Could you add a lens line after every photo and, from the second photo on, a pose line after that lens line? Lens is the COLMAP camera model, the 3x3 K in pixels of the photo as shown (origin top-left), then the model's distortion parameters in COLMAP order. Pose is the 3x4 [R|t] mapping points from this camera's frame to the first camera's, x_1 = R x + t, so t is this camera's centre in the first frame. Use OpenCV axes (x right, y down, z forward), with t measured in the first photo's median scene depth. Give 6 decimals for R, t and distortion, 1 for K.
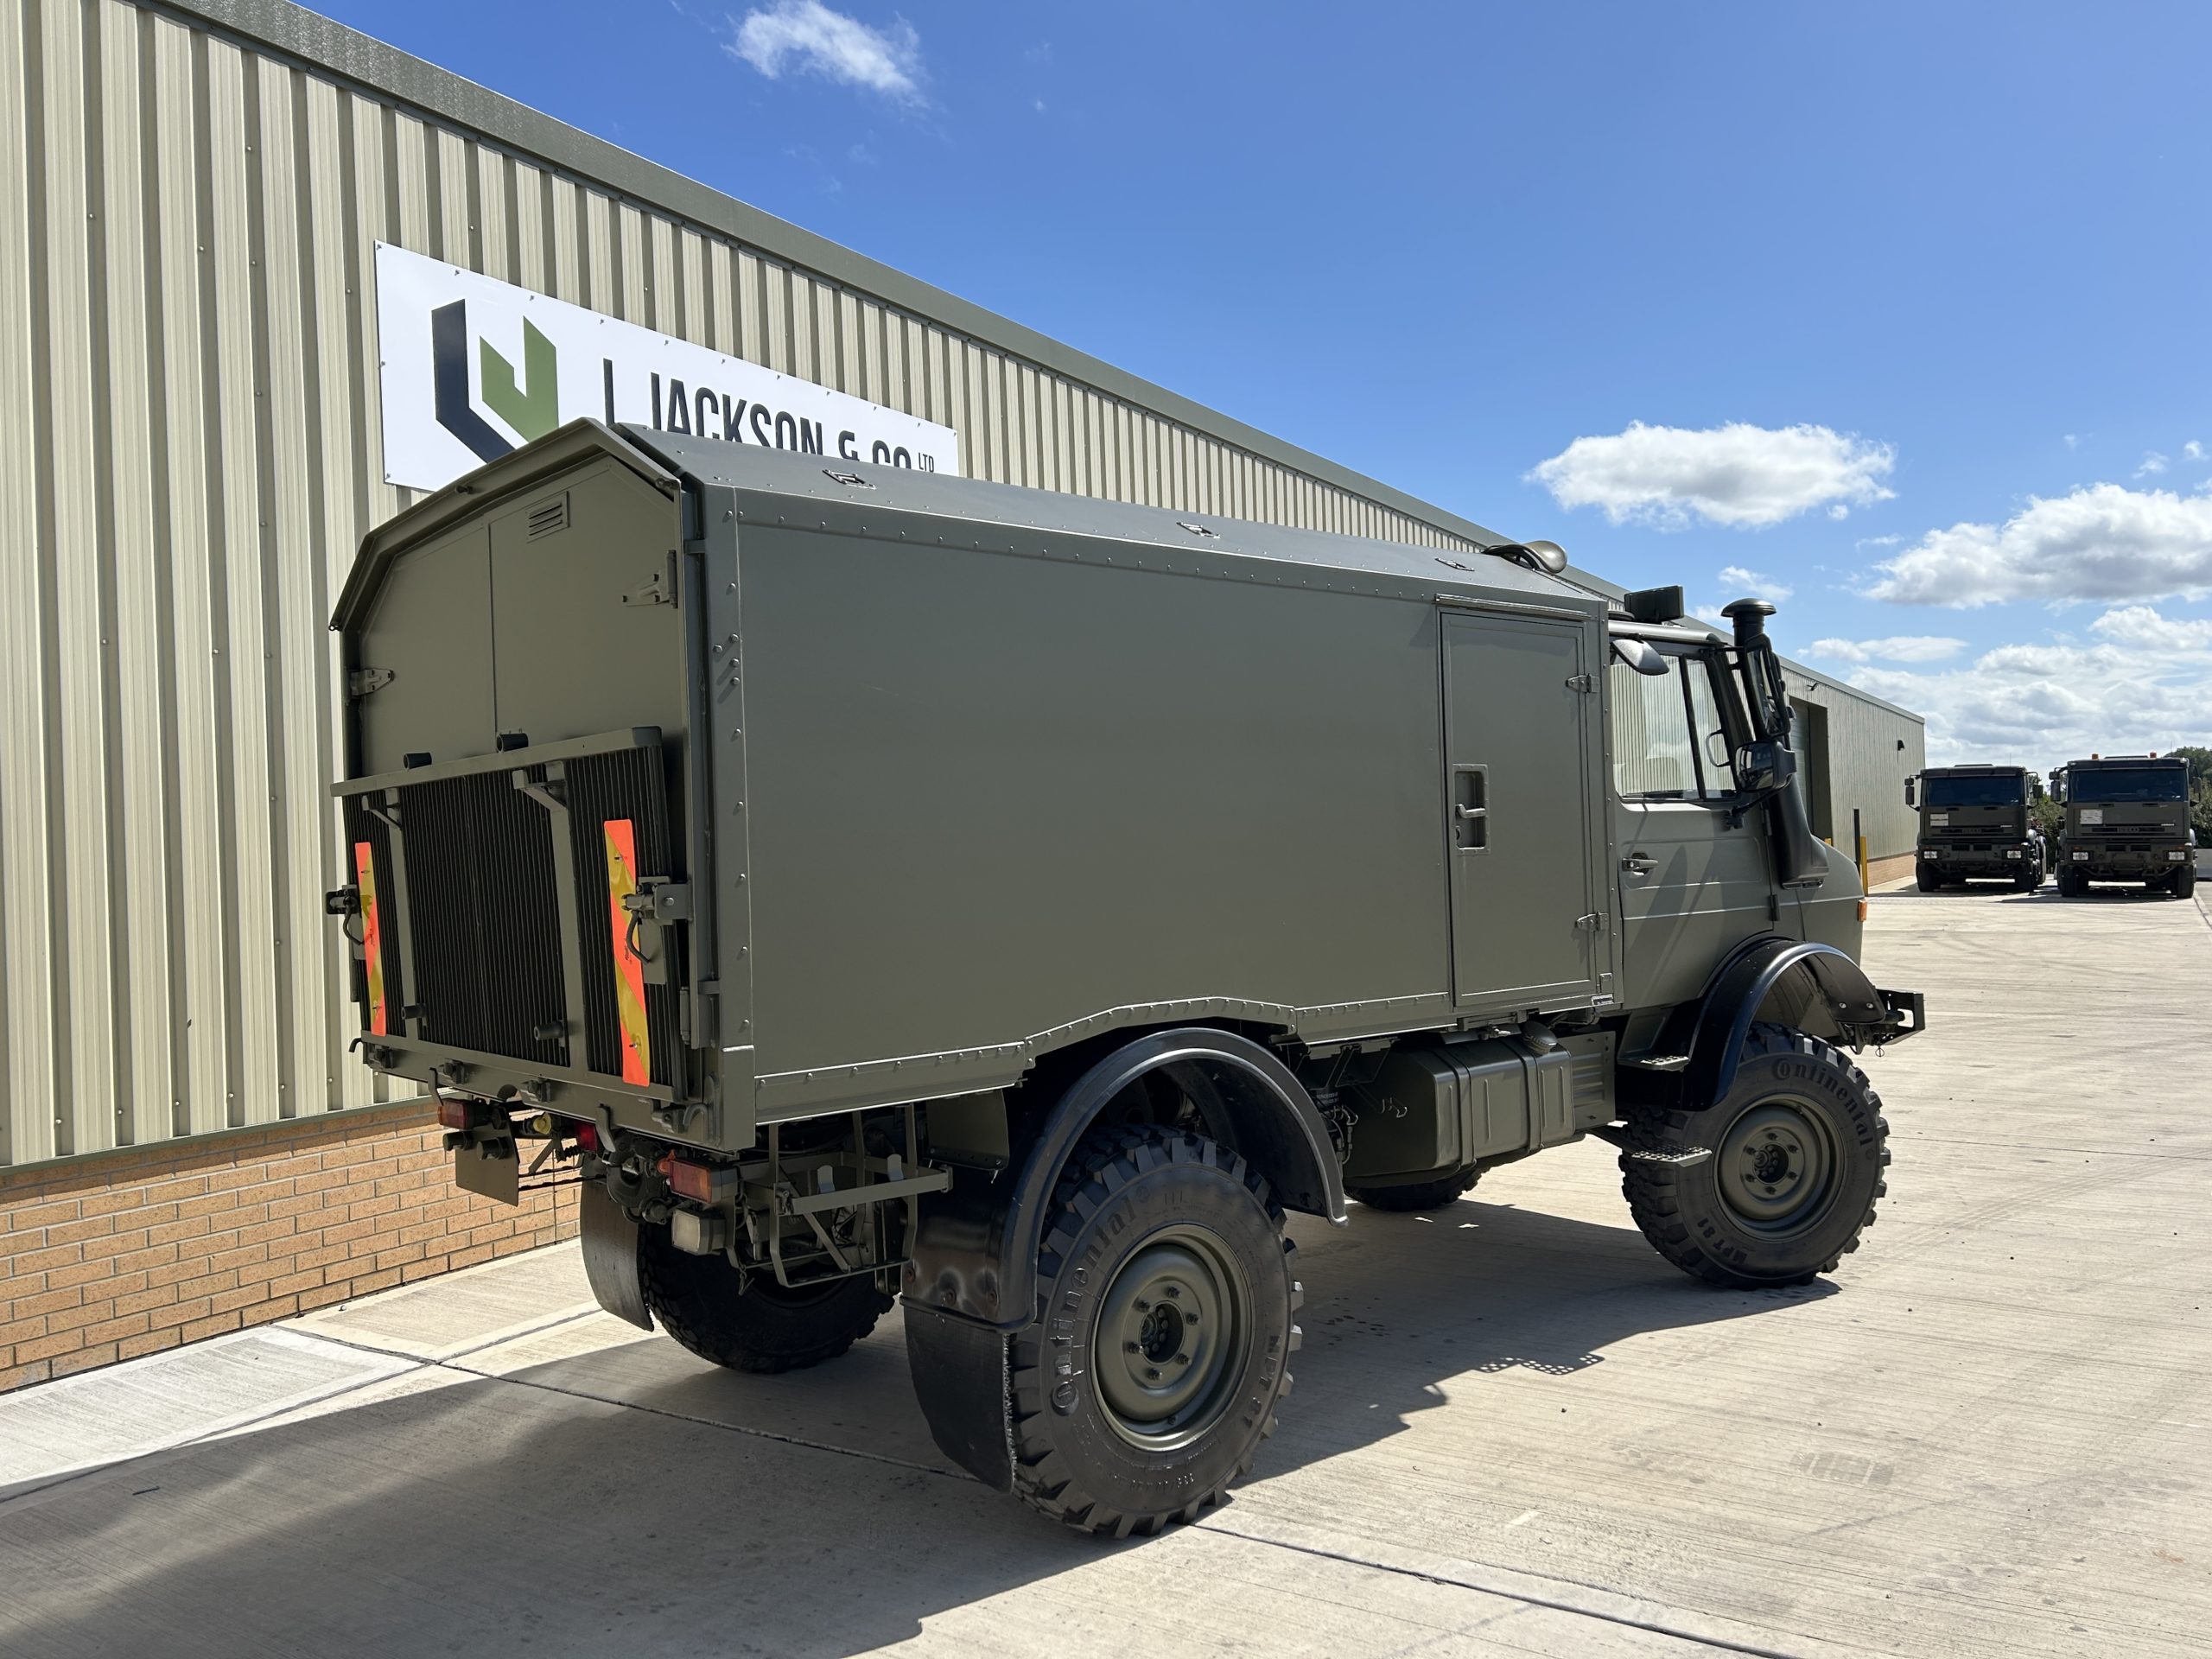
lens RADIAL K [[1667.1, 0, 1118.7], [0, 1667.1, 834.2], [0, 0, 1]] dist [0.052477, -0.051749]
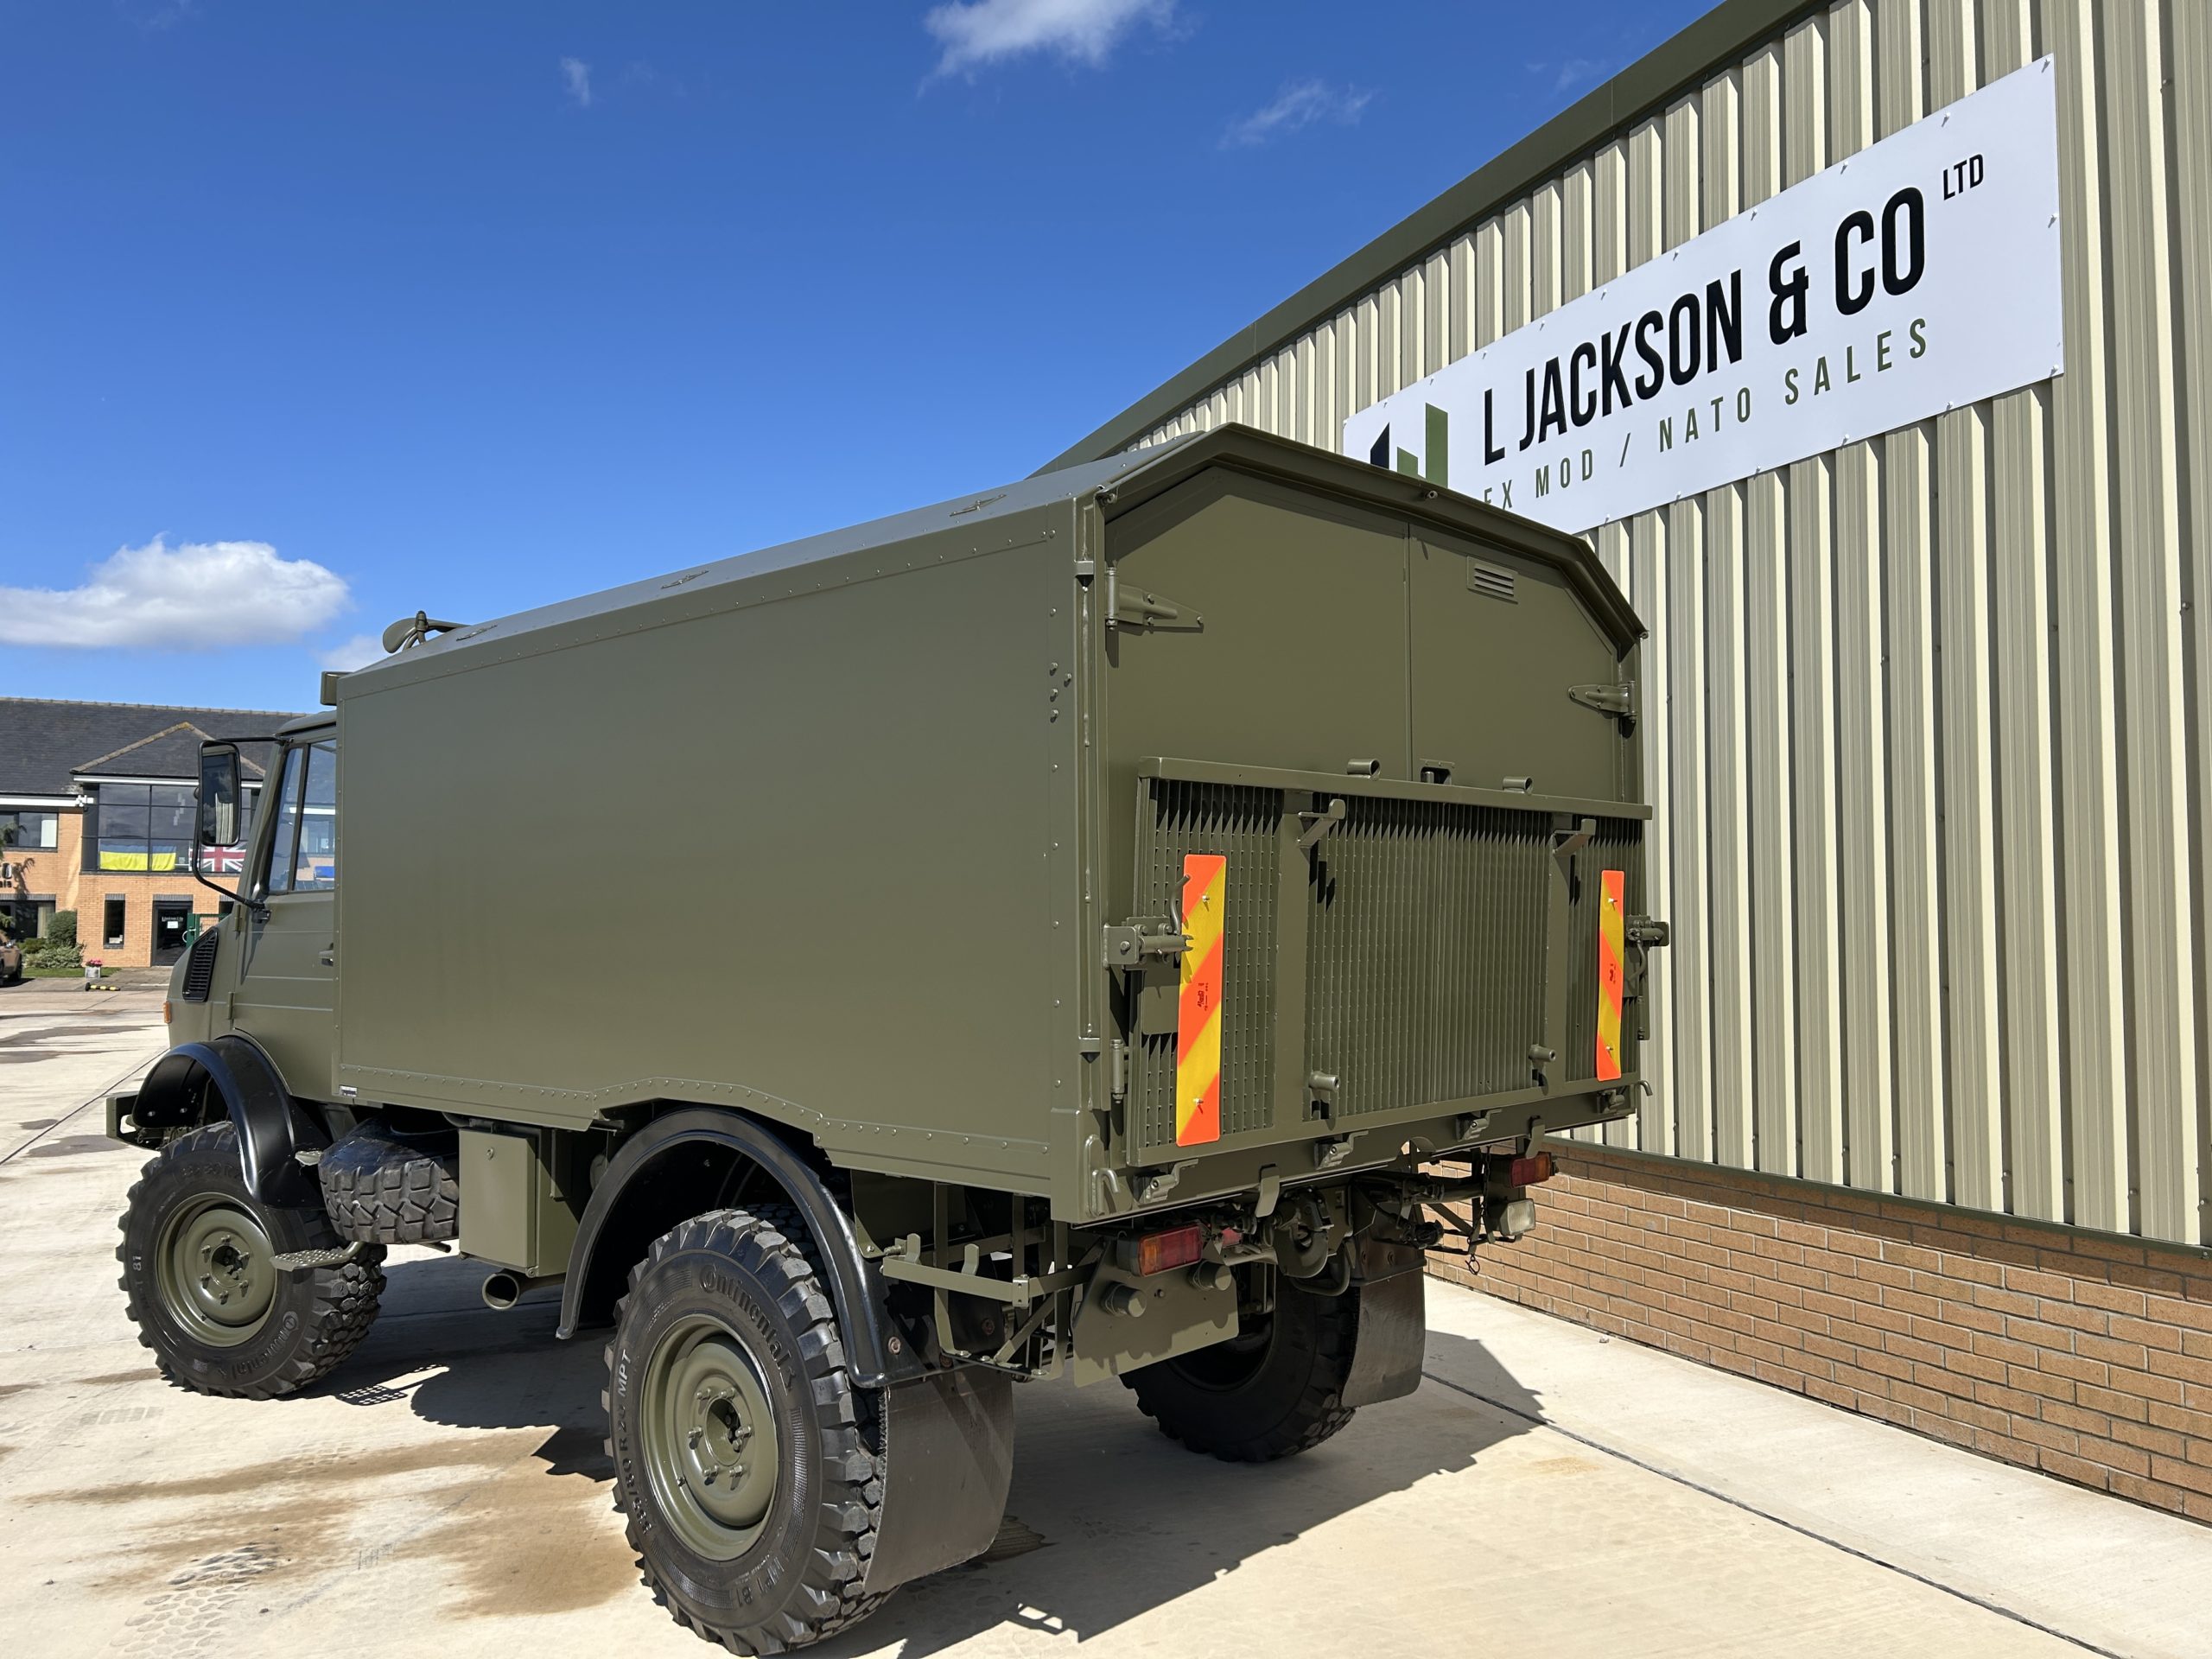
lens RADIAL K [[1667.1, 0, 1096.1], [0, 1667.1, 847.1], [0, 0, 1]] dist [0.052477, -0.051749]
pose [[-0.569644, -0.004889, -0.821877, 0.656481], [0.027574, 0.999306, -0.025056, -0.003433], [0.821429, -0.036935, -0.569114, 1.450947]]
